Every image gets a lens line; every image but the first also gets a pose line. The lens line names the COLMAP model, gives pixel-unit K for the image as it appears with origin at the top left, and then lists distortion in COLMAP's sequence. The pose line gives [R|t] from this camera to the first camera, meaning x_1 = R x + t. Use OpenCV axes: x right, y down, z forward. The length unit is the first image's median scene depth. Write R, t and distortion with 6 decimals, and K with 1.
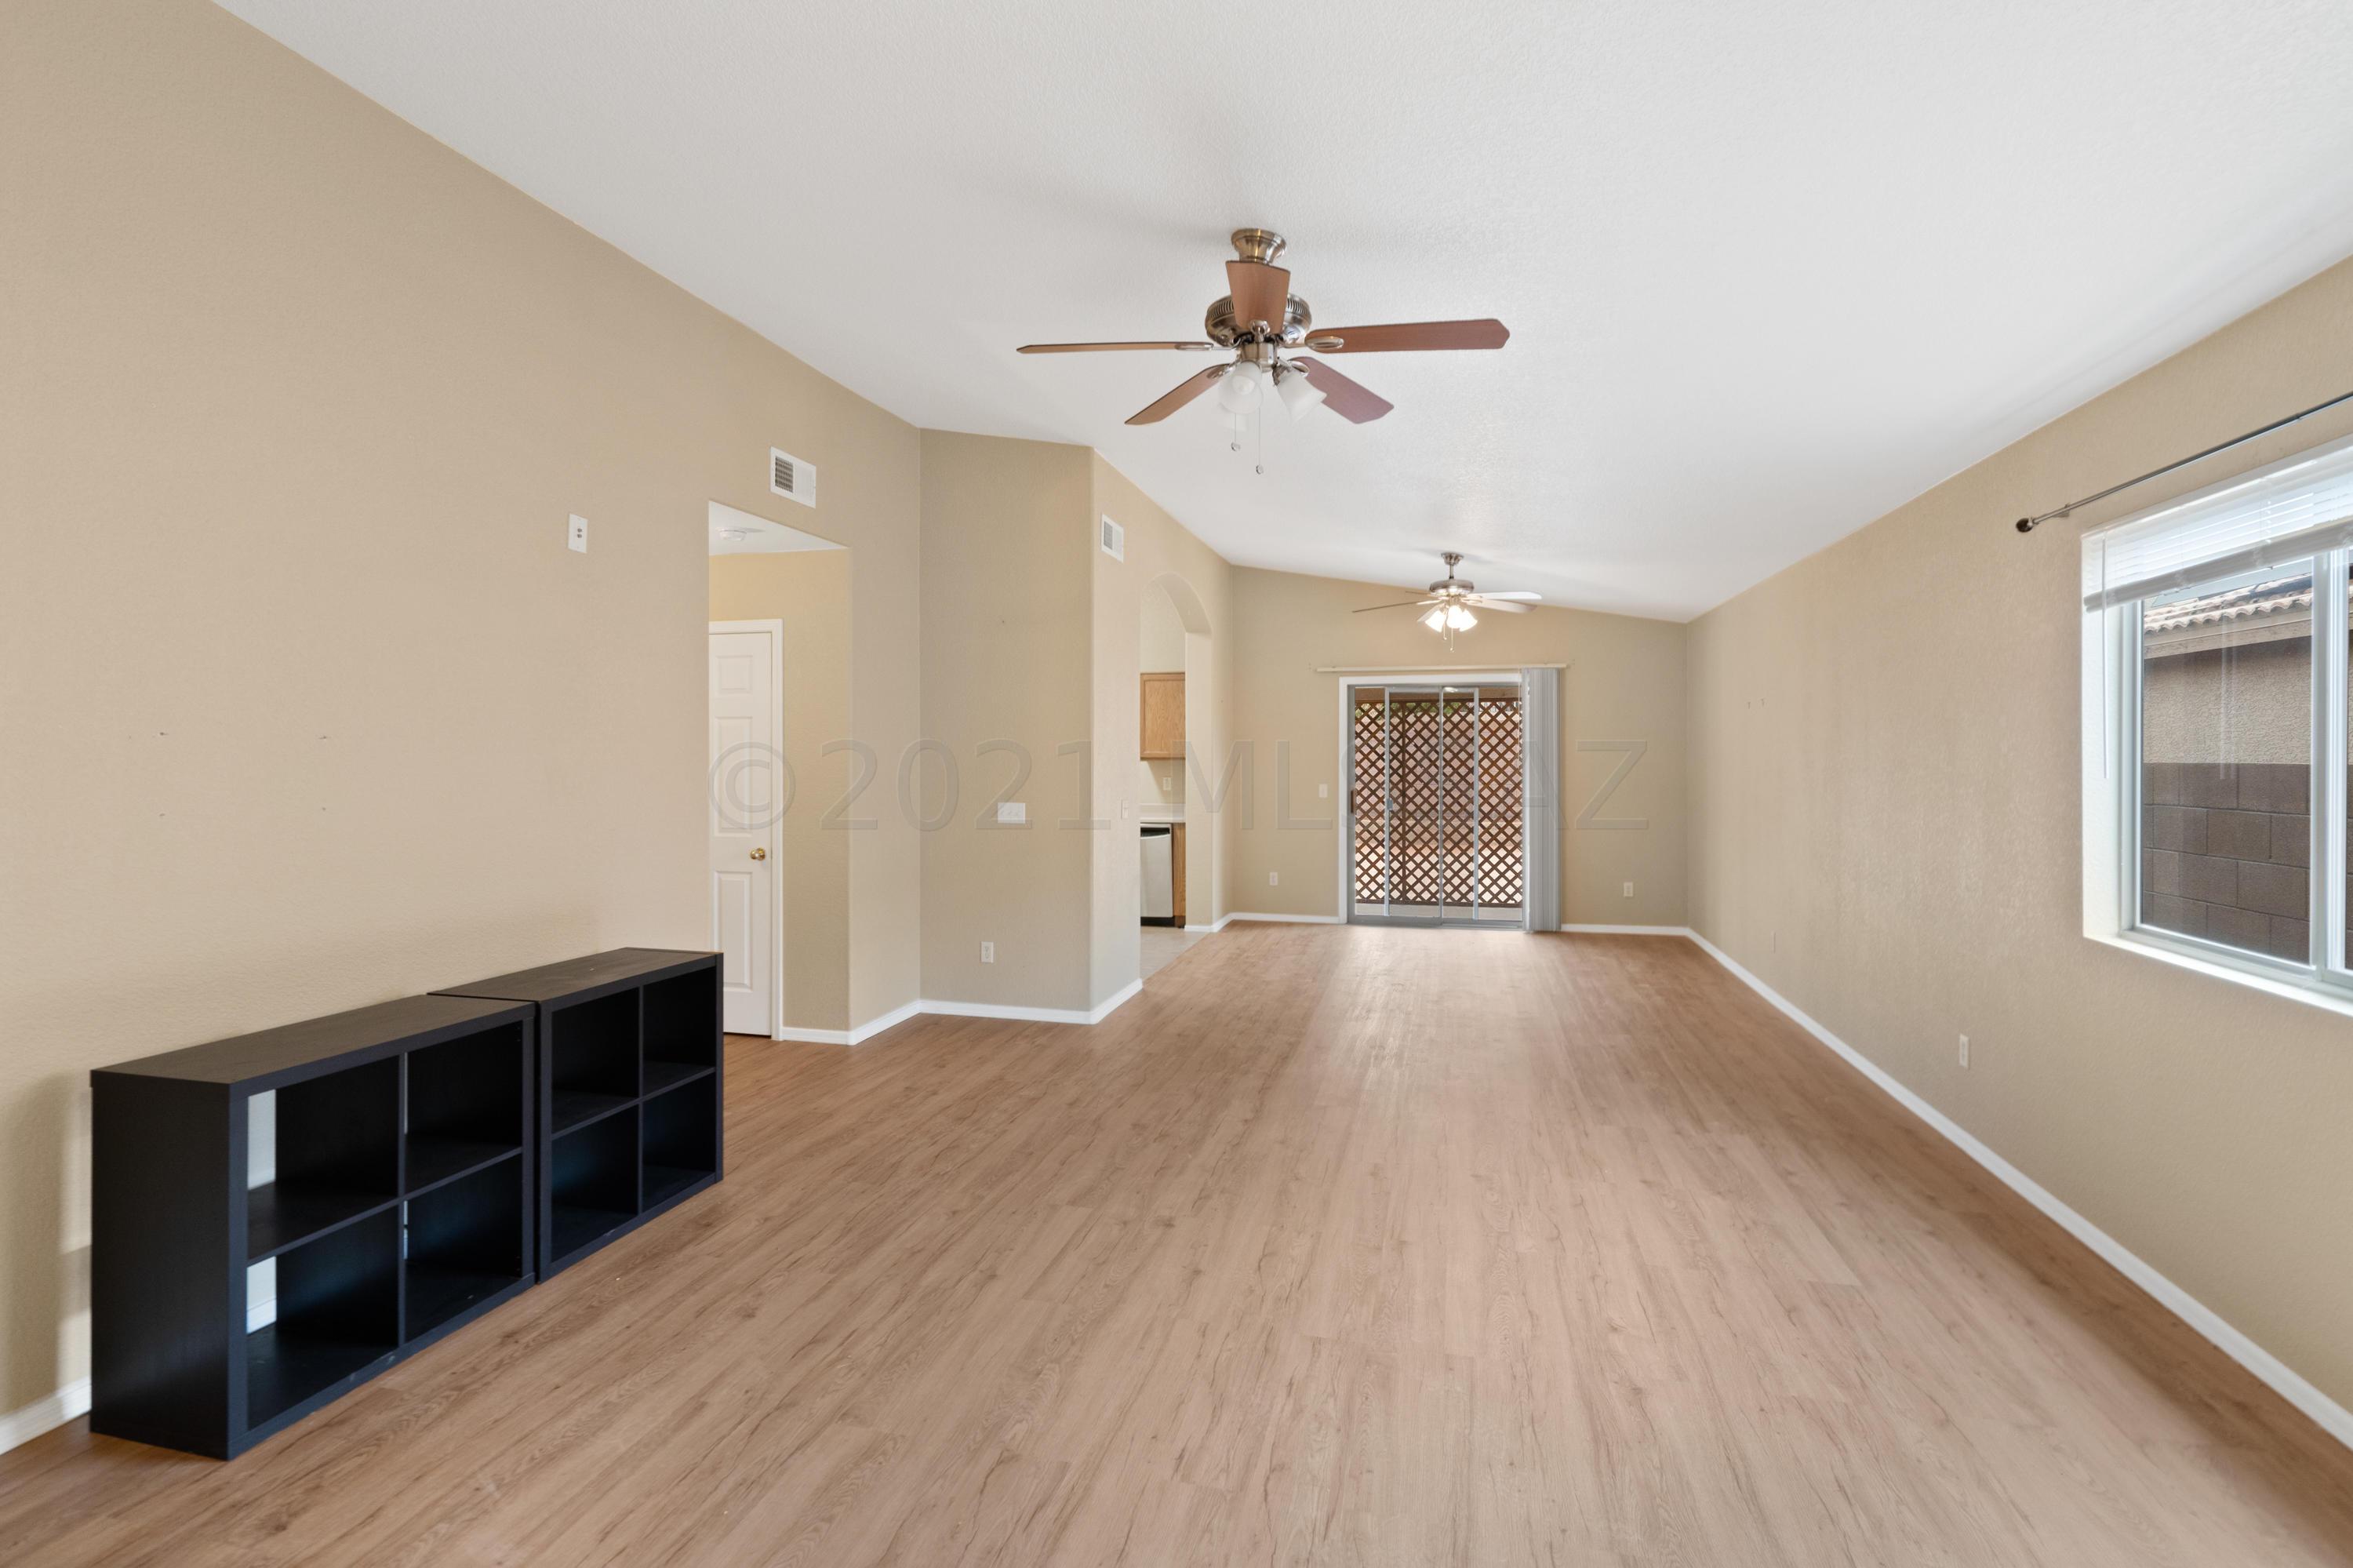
lens RADIAL K [[1105.4, 0, 1174.7], [0, 1105.4, 763.0], [0, 0, 1]] dist [-0.005626, 0.001808]
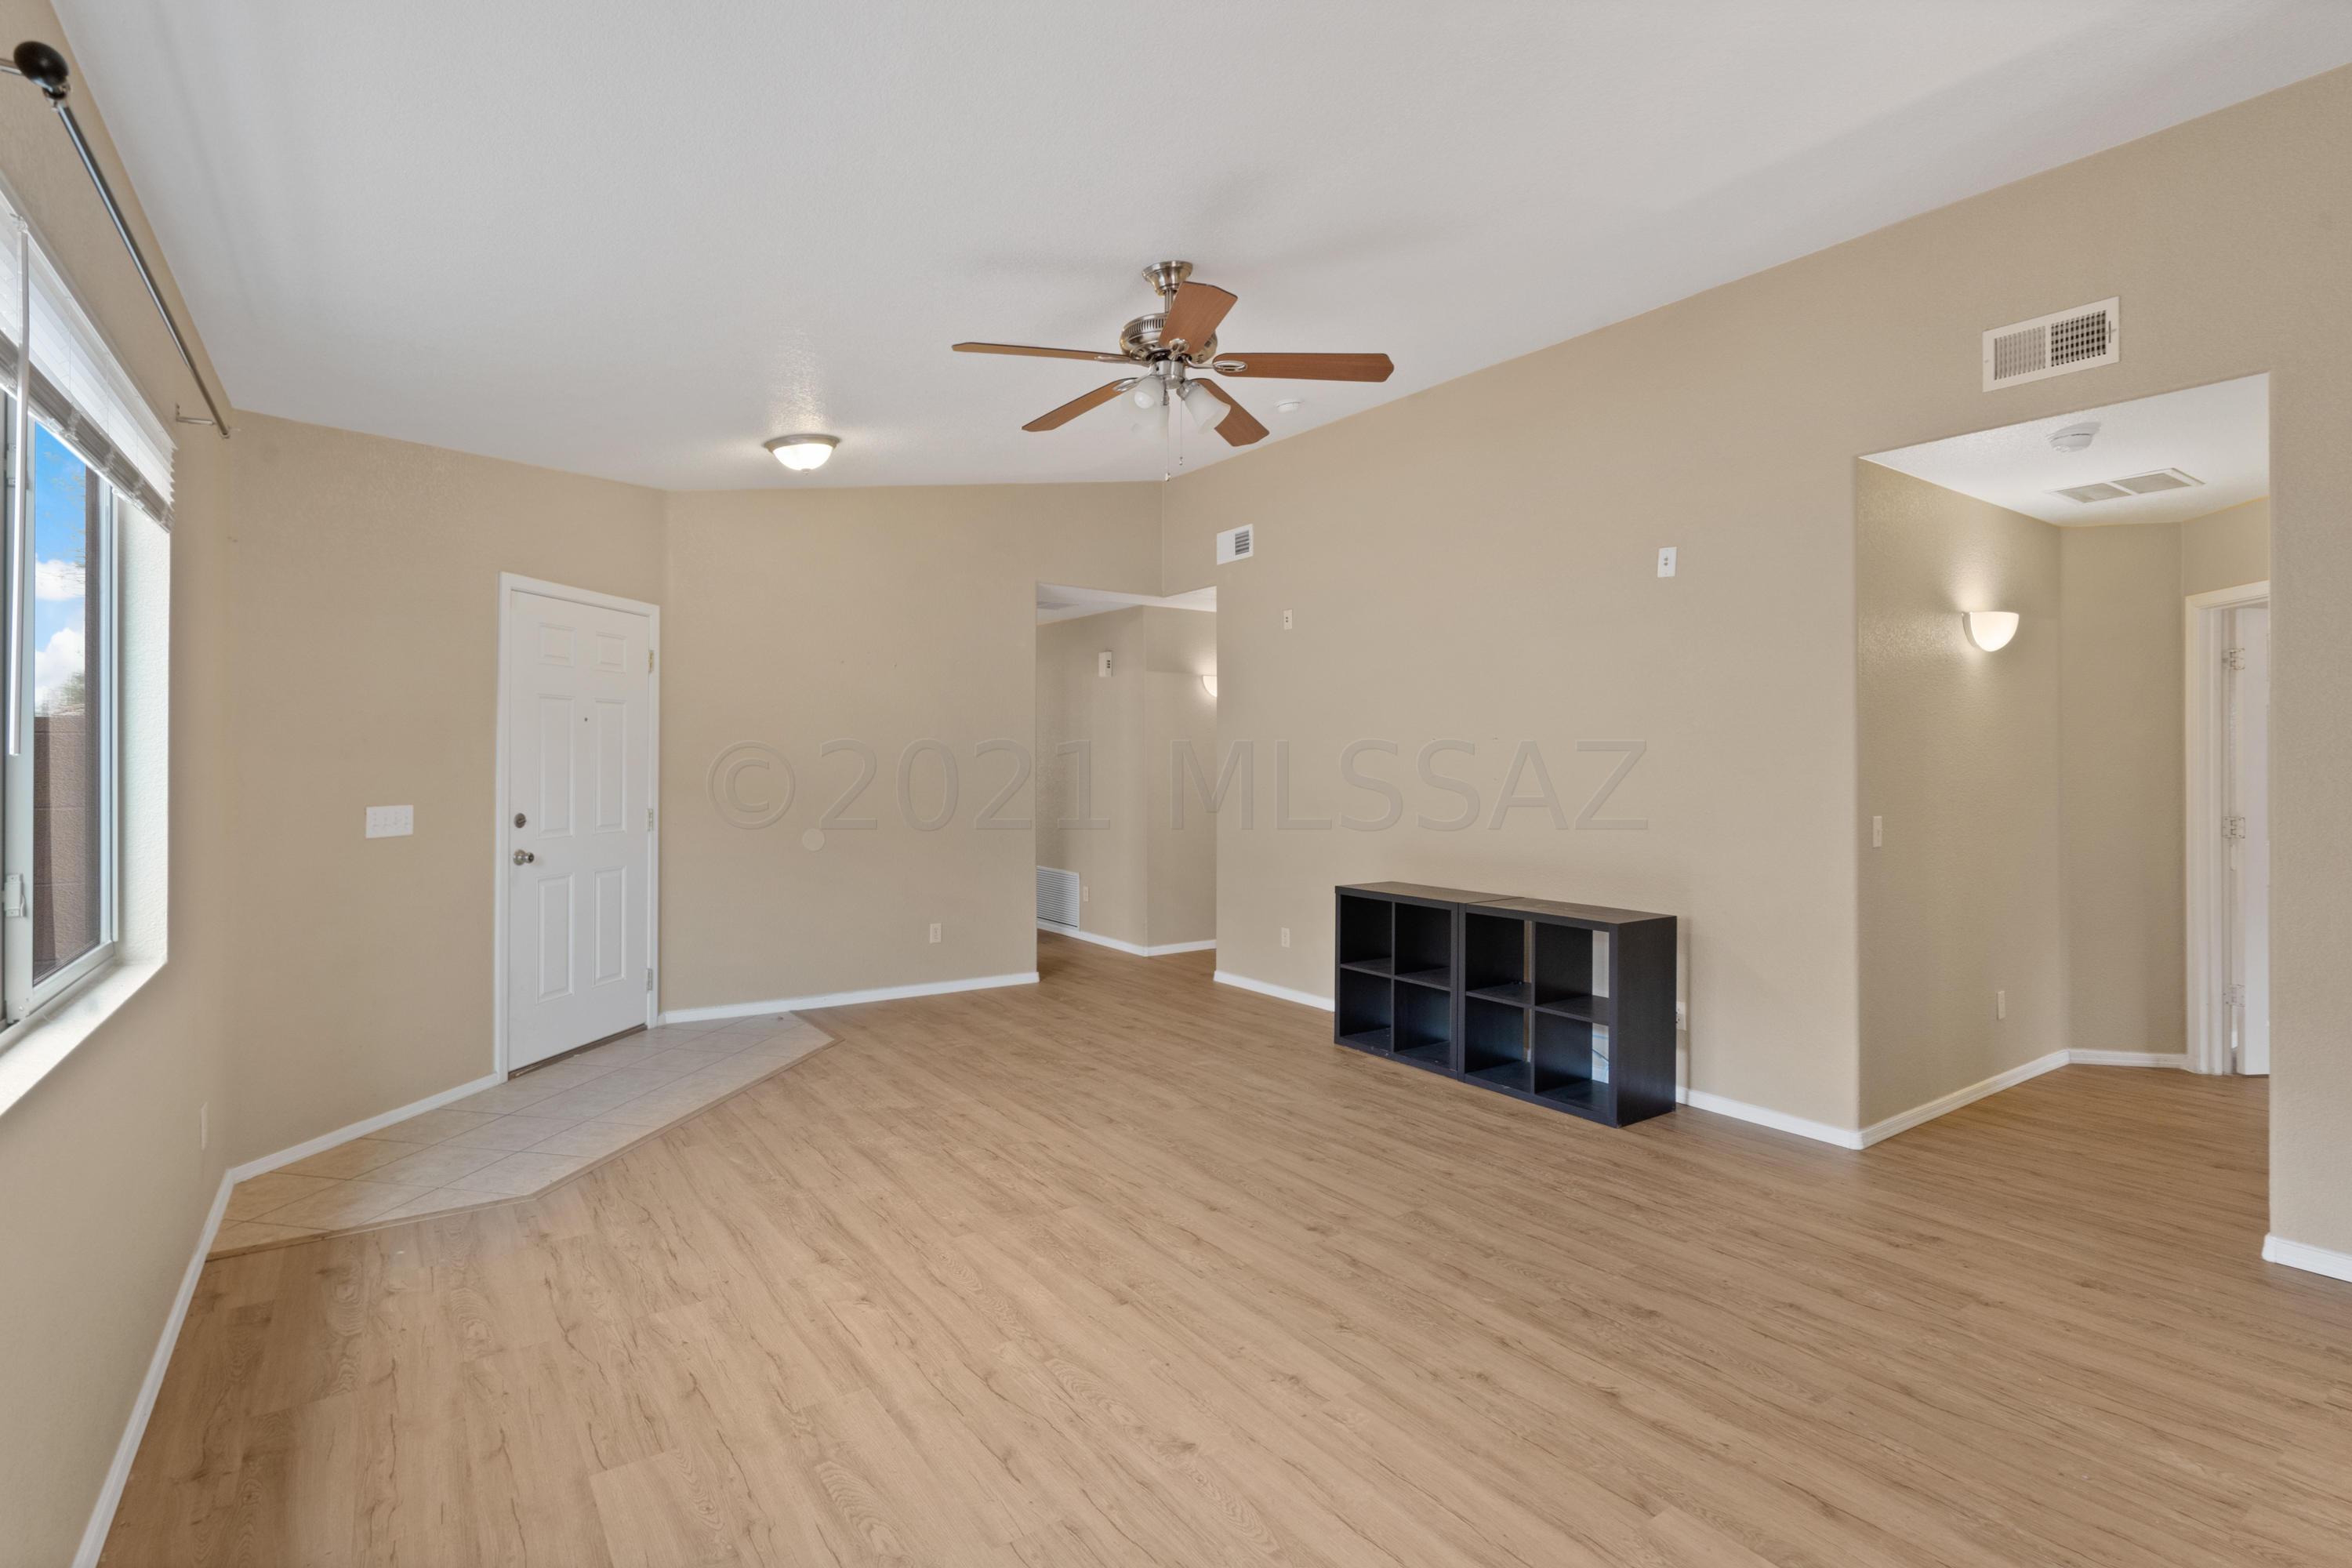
lens RADIAL K [[1104.9, 0, 1155.1], [0, 1104.9, 761.3], [0, 0, 1]] dist [-0.005626, 0.001808]
pose [[-0.657342, -0.003030, -0.753587, 0.891126], [-0.008691, 0.999956, 0.003560, 0.011434], [0.753543, 0.008890, -0.657339, 1.680002]]
